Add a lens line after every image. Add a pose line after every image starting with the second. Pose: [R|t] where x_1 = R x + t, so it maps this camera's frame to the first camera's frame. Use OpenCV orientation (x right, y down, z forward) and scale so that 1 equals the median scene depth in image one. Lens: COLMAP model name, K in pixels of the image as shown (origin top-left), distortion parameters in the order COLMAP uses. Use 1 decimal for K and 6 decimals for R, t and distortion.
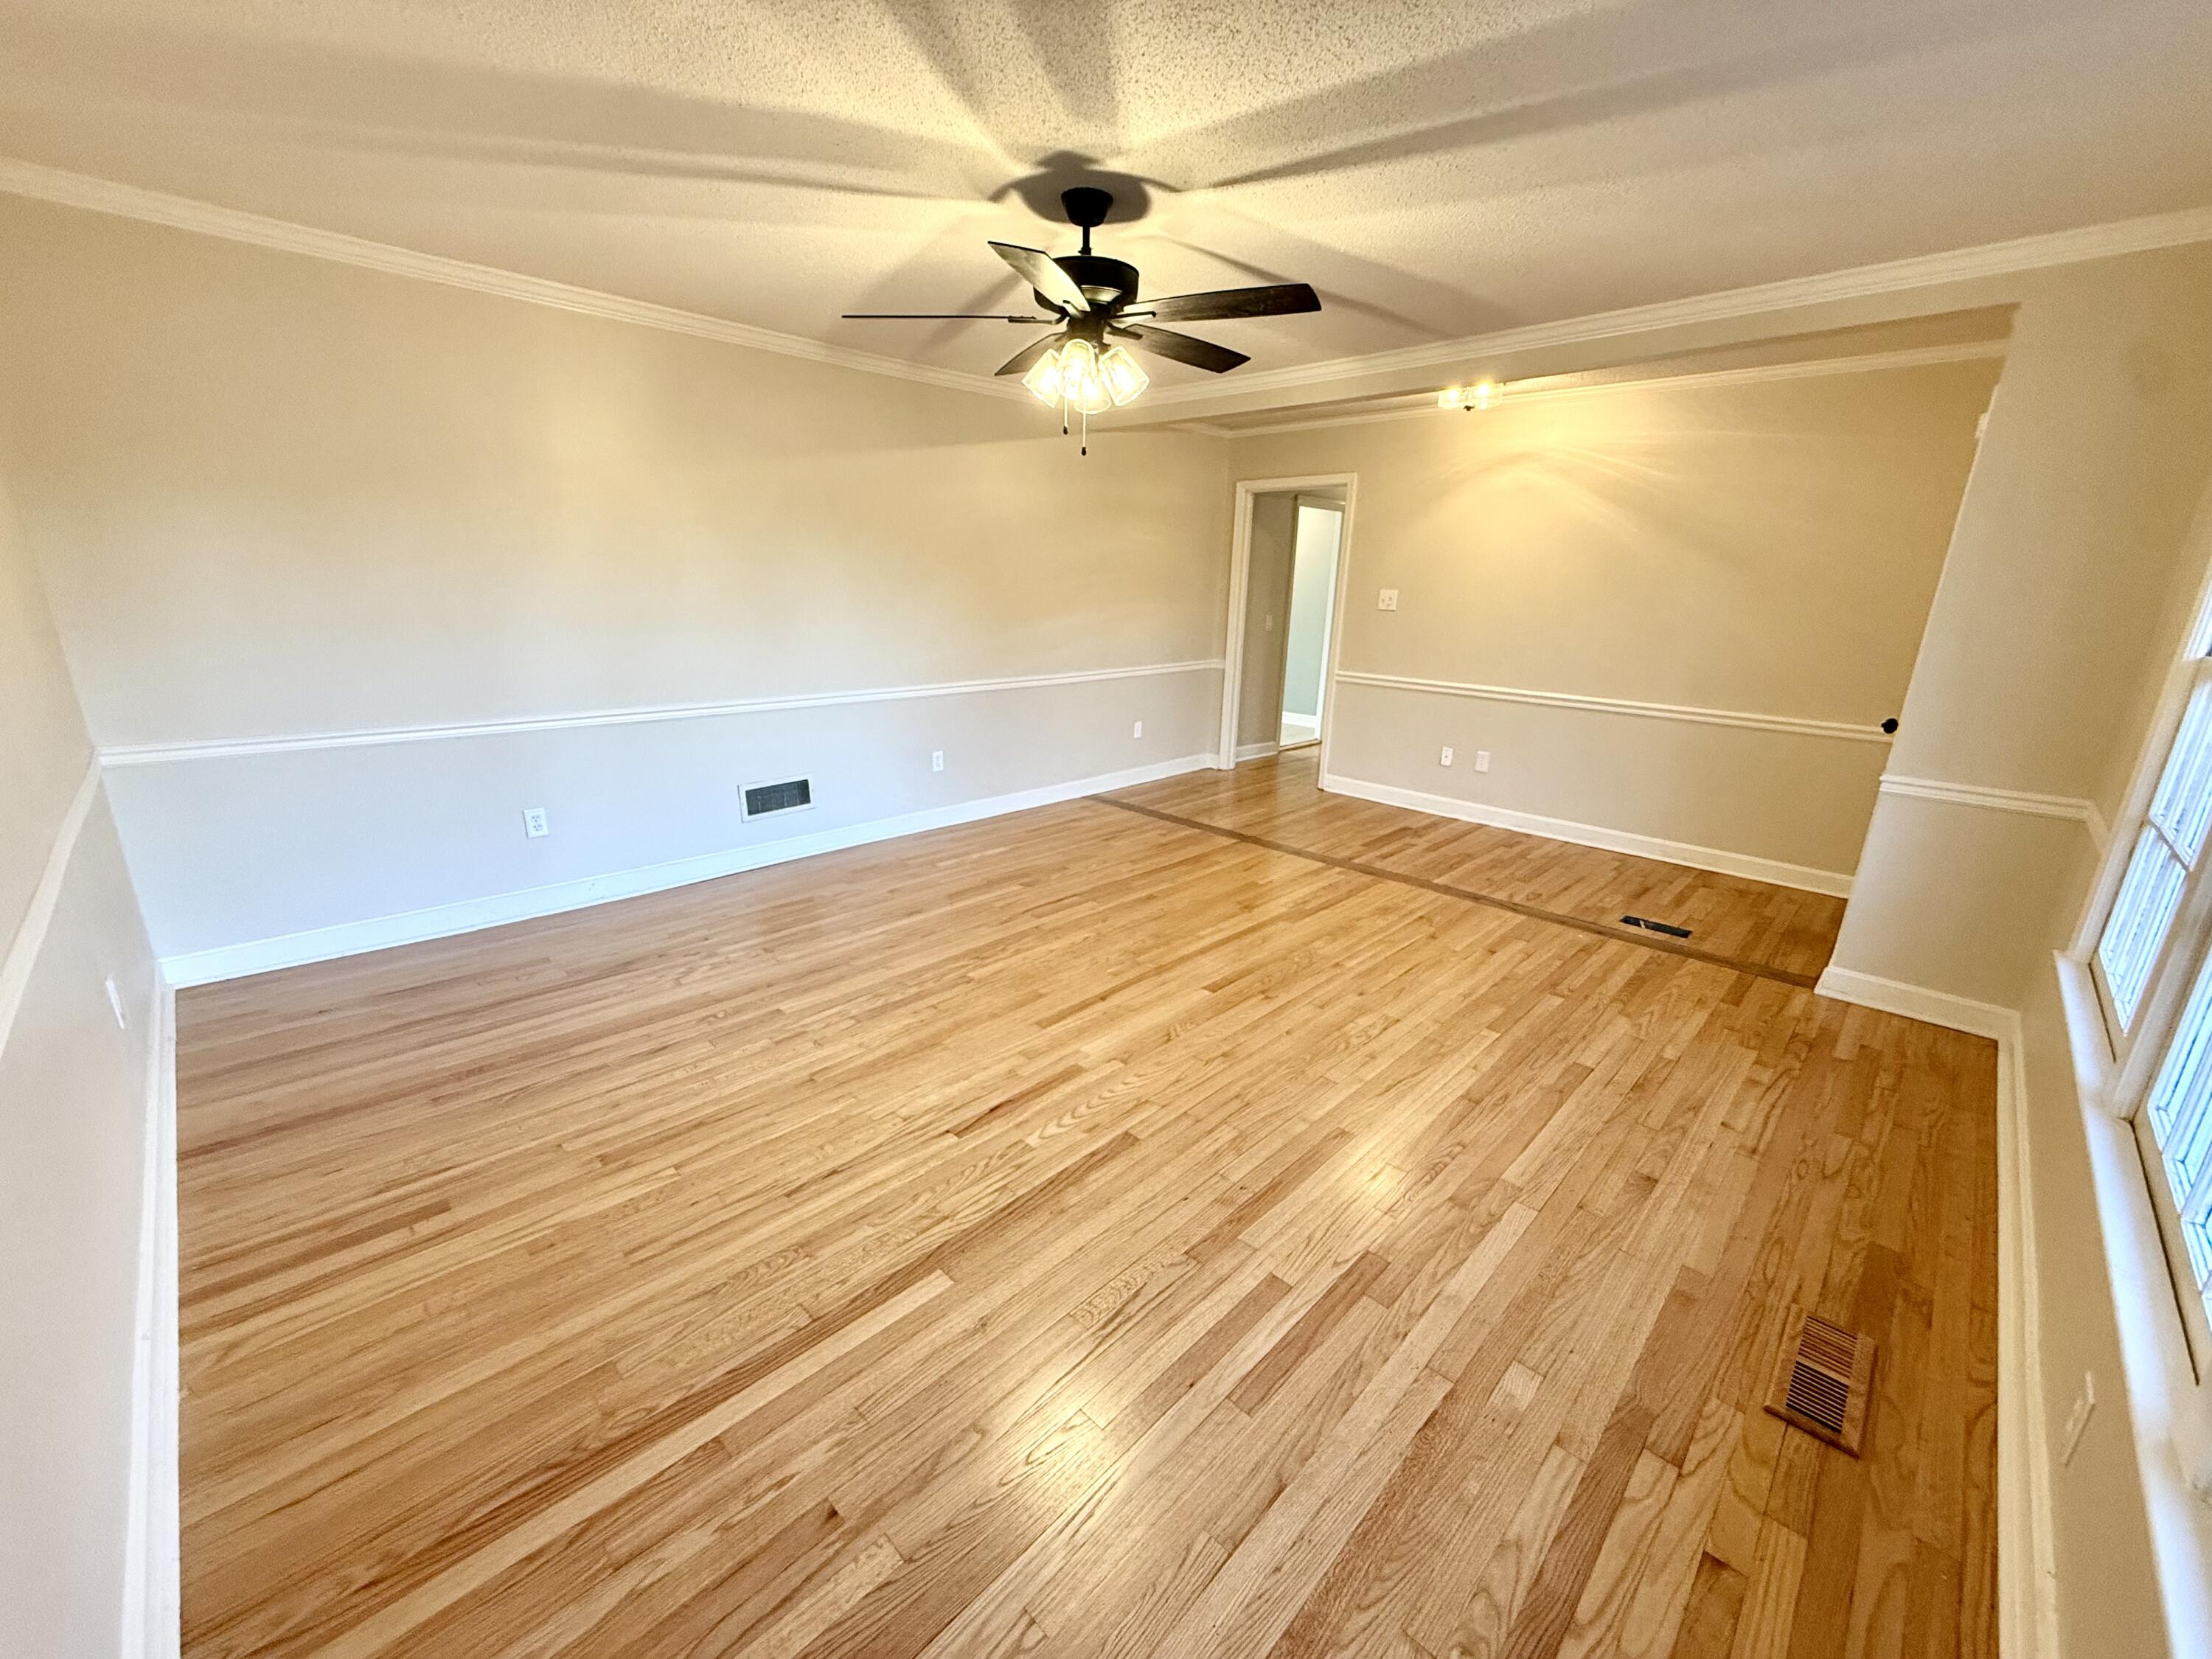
lens RADIAL K [[876.5, 0, 1116.4], [0, 876.5, 834.8], [0, 0, 1]] dist [0.000777, -0.000948]
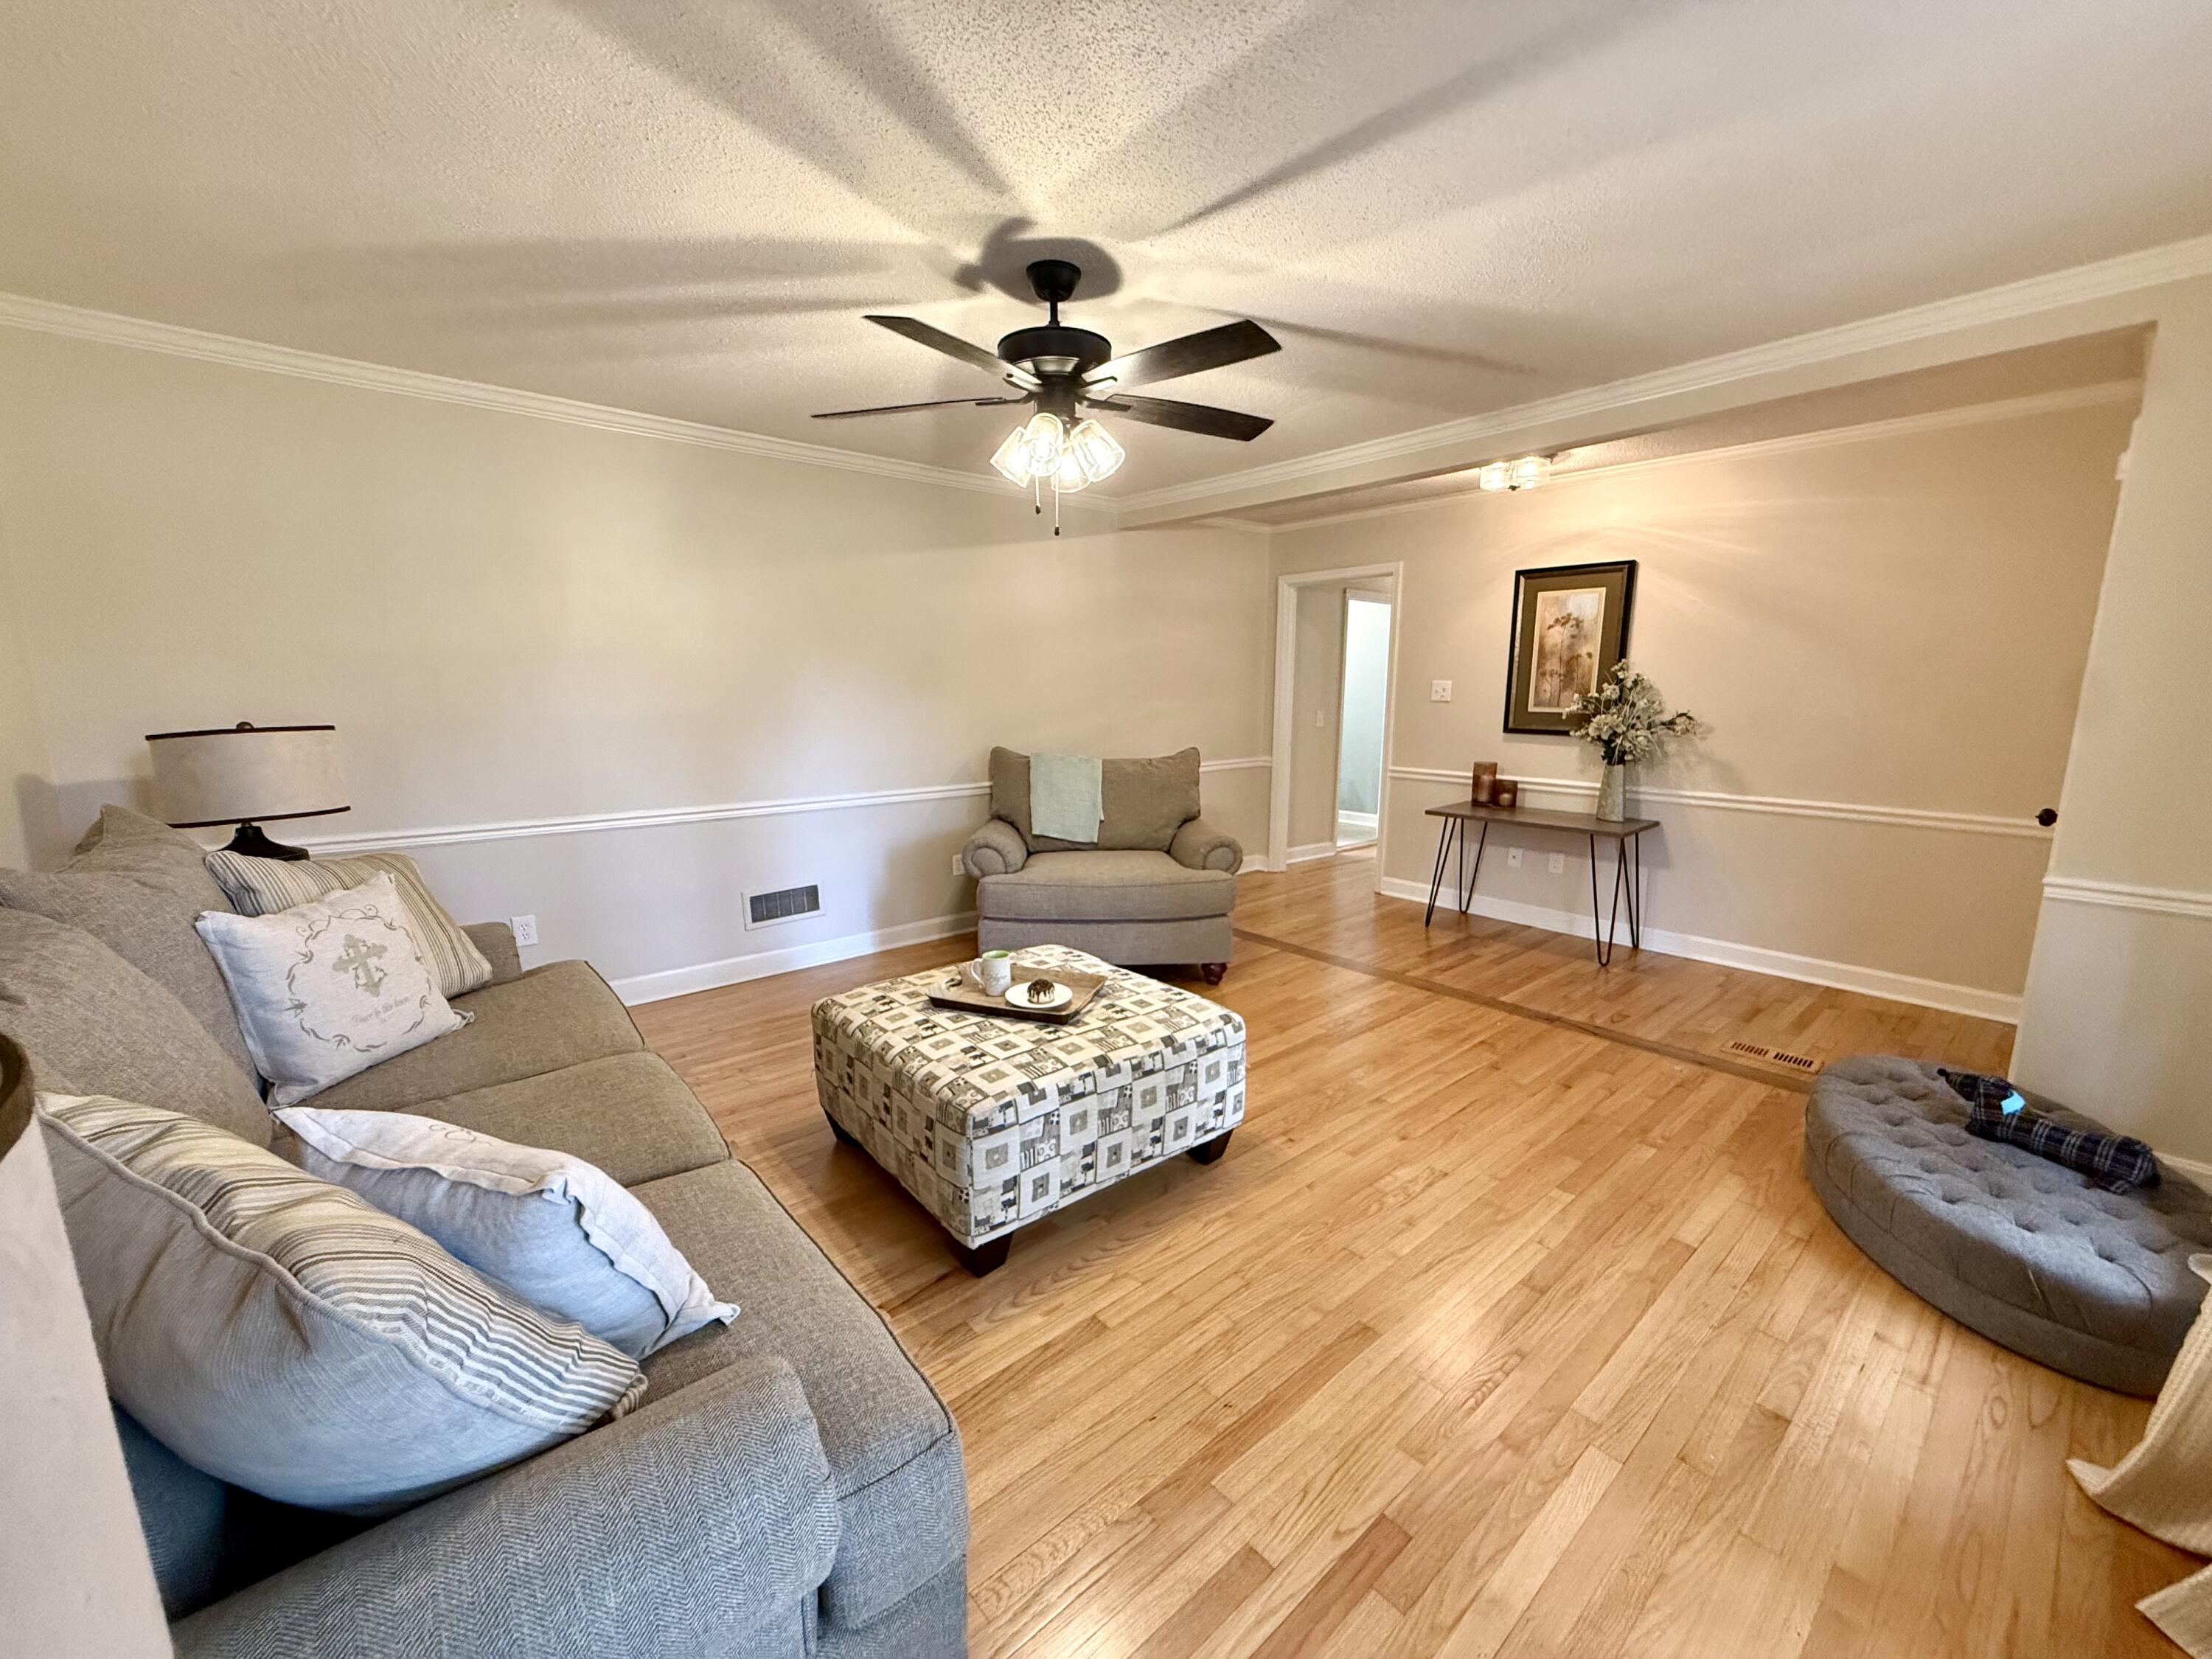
lens RADIAL K [[876.5, 0, 1112.4], [0, 876.5, 831.0], [0, 0, 1]] dist [0.000777, -0.000948]
pose [[0.995558, -0.008156, -0.093800, 0.097541], [-0.003129, 0.992824, -0.119545, -0.012439], [0.094102, 0.119307, 0.988388, 0.123093]]
